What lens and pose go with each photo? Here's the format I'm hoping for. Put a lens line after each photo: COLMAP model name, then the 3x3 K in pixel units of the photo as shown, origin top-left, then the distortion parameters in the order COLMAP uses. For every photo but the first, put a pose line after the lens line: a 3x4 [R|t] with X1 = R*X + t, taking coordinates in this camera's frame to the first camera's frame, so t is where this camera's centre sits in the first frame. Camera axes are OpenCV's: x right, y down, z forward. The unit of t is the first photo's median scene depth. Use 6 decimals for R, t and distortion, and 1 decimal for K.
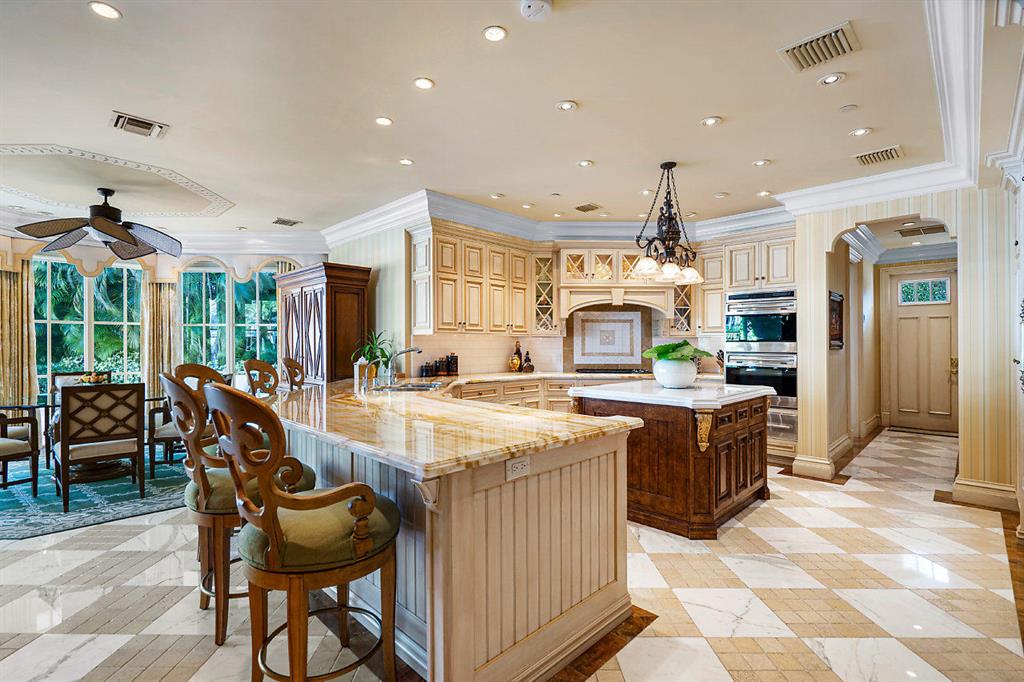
lens RADIAL K [[475.0, 0, 509.5], [0, 475.0, 340.3], [0, 0, 1]] dist [-0.002726, -0.000071]
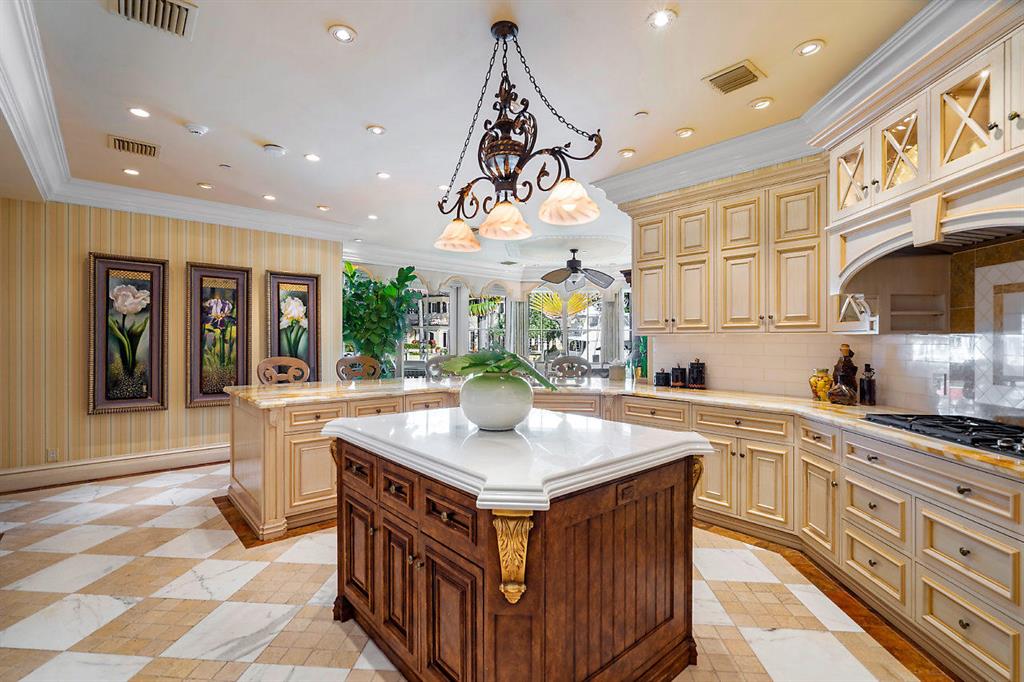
lens RADIAL K [[475.0, 0, 508.0], [0, 475.0, 342.6], [0, 0, 1]] dist [-0.002726, -0.000071]
pose [[-0.089506, 0.000097, -0.995986, 0.705508], [-0.000620, 1.000000, 0.000153, -0.000154], [0.995986, 0.000632, -0.089506, 0.827974]]
